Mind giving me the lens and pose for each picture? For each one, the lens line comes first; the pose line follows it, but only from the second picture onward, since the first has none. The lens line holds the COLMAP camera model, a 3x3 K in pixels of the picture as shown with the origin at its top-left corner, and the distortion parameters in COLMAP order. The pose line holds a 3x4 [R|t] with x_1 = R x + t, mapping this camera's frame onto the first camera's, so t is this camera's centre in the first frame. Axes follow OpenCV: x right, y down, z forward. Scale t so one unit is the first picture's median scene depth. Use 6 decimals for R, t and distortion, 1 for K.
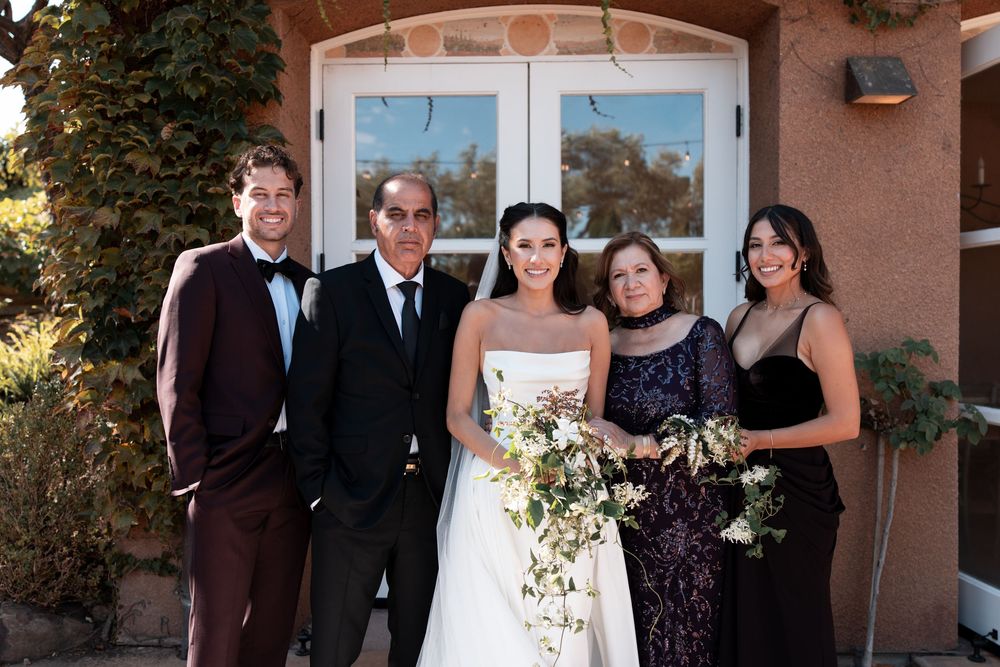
lens RADIAL K [[952.6, 0, 500.7], [0, 952.6, 340.6], [0, 0, 1]] dist [0.008247, -0.006536]
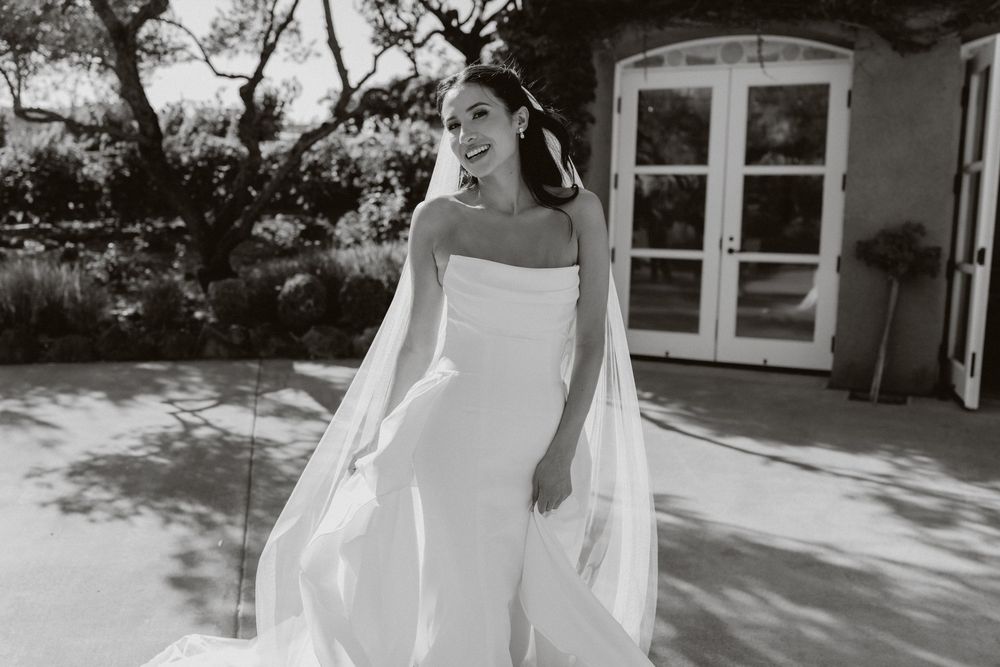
lens RADIAL K [[952.6, 0, 500.7], [0, 952.6, 340.6], [0, 0, 1]] dist [0.008247, -0.006536]
pose [[0.924974, 0.070584, -0.373418, 0.388995], [-0.034175, 0.994069, 0.103246, 0.060376], [0.378491, -0.082739, 0.921900, -1.023951]]
